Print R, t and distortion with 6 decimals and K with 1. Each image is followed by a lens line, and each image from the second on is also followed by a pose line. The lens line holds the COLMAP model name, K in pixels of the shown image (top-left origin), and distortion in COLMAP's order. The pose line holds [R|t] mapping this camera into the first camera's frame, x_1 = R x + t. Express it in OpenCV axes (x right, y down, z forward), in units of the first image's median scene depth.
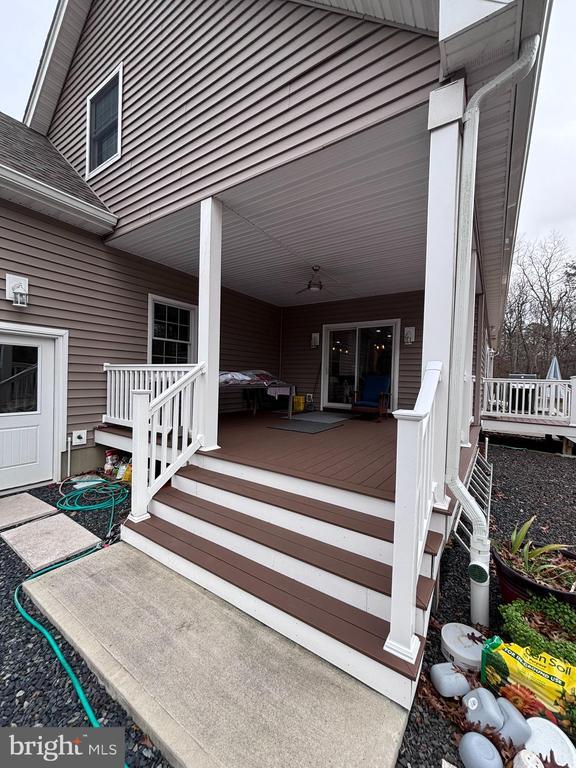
lens RADIAL K [[309.5, 0, 290.4], [0, 309.5, 384.3], [0, 0, 1]] dist [-0.000620, -0.000595]
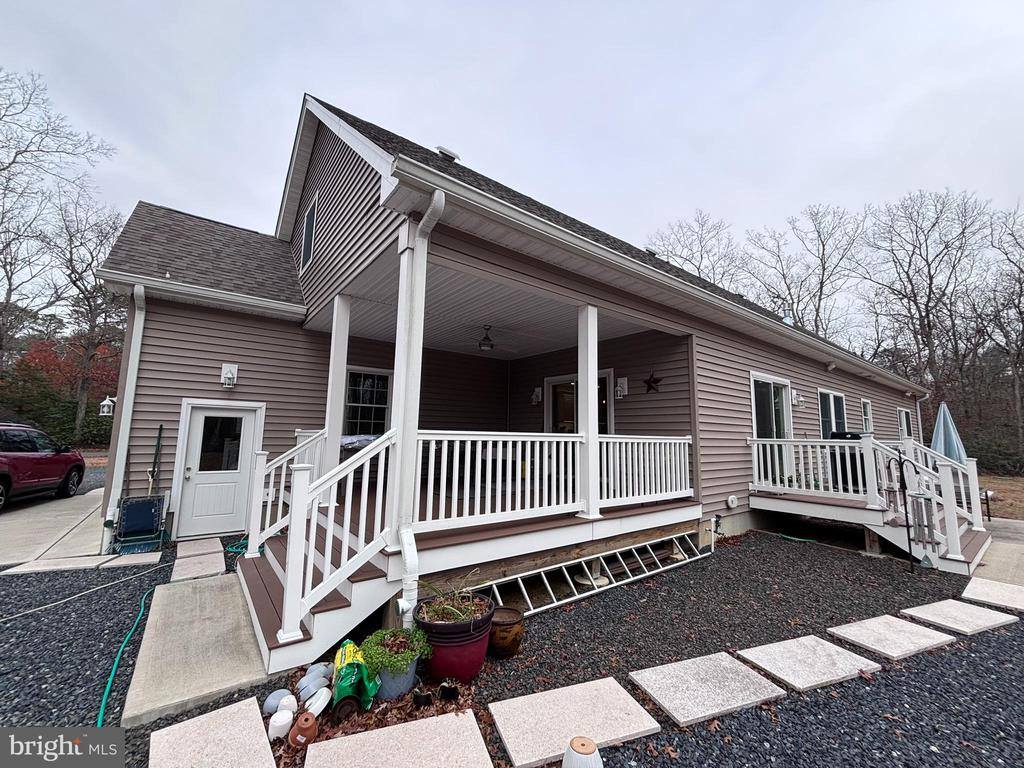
lens RADIAL K [[412.7, 0, 510.0], [0, 412.7, 382.7], [0, 0, 1]] dist [-0.000620, -0.000595]
pose [[0.945260, -0.054325, -0.321765, 0.718036], [0.002559, 0.987249, -0.159165, 0.007970], [0.326308, 0.149629, 0.933346, -0.210515]]
